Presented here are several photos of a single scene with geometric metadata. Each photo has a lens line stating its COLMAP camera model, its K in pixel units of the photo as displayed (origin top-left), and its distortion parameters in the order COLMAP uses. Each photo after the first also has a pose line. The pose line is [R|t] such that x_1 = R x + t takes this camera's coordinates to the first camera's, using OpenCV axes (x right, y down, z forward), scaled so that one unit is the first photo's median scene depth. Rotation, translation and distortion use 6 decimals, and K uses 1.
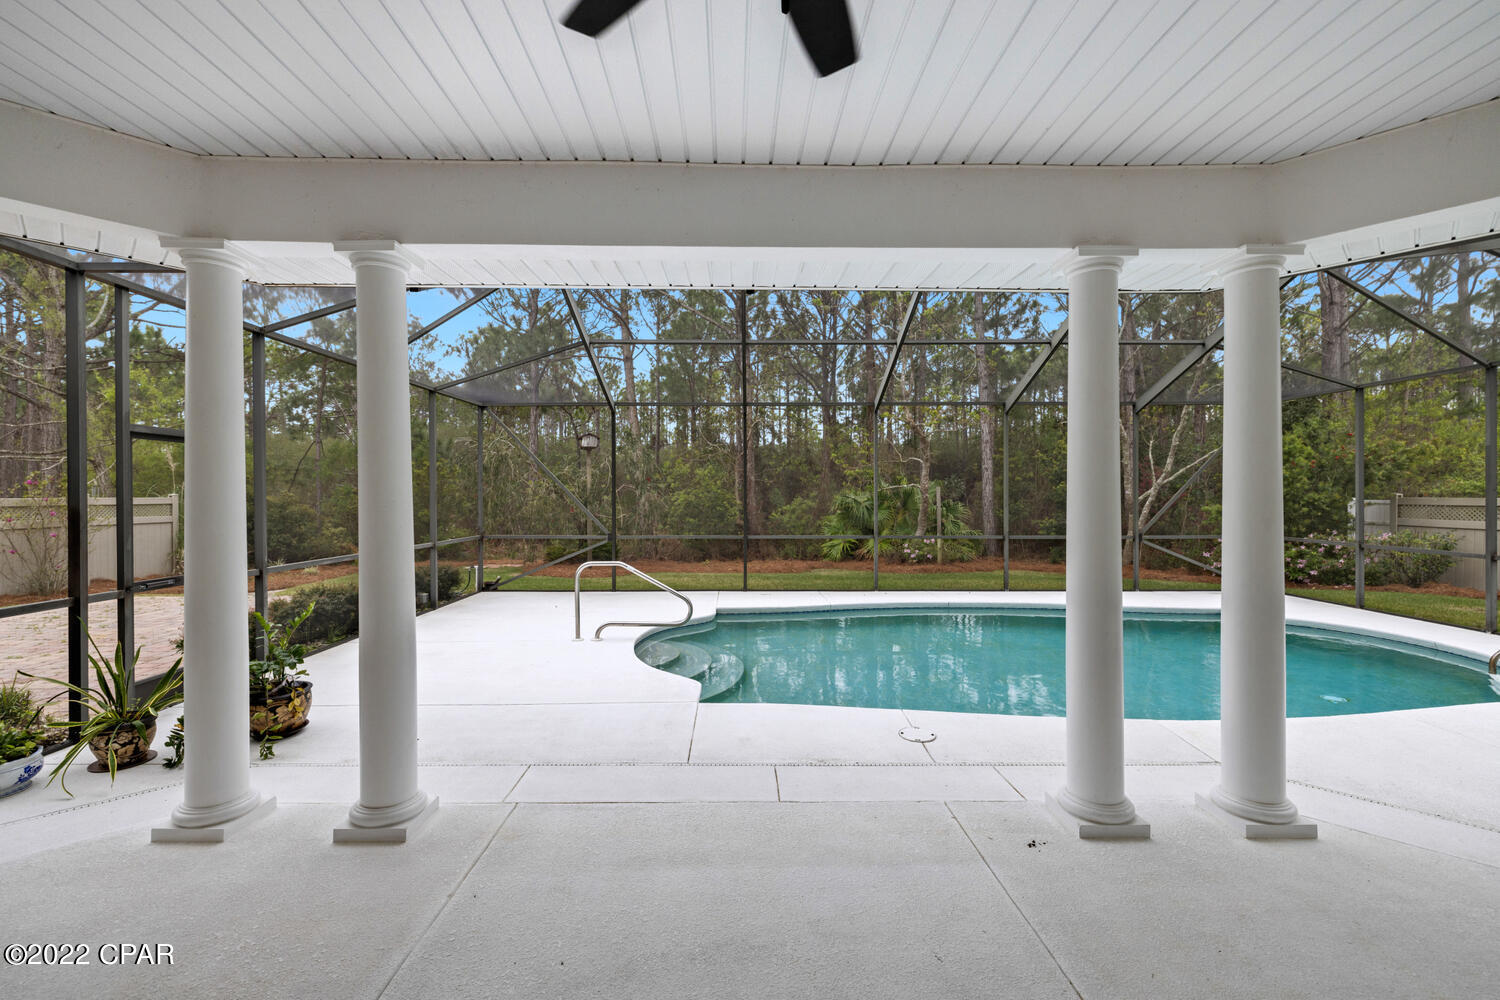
lens RADIAL K [[634.3, 0, 746.5], [0, 634.3, 487.3], [0, 0, 1]] dist [-0.001312, 0.000154]
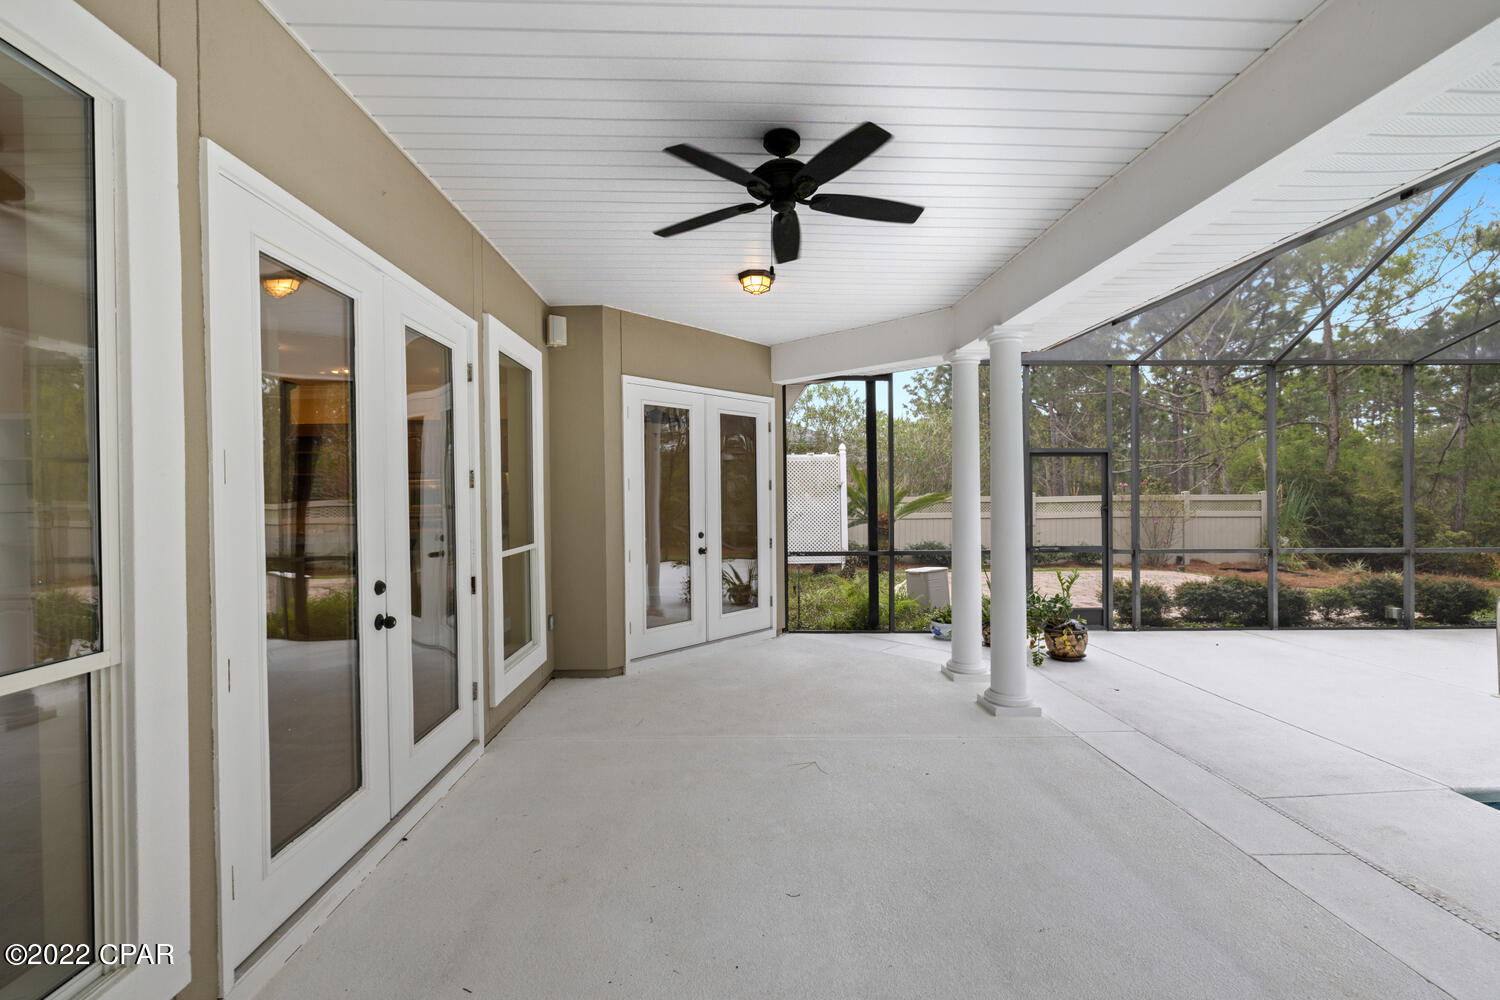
lens RADIAL K [[634.3, 0, 751.4], [0, 634.3, 501.5], [0, 0, 1]] dist [-0.001312, 0.000154]
pose [[0.032086, 0.011833, -0.999415, 0.740801], [0.014346, 0.999821, 0.012298, 0.006874], [0.999382, -0.014732, 0.031910, 0.276447]]
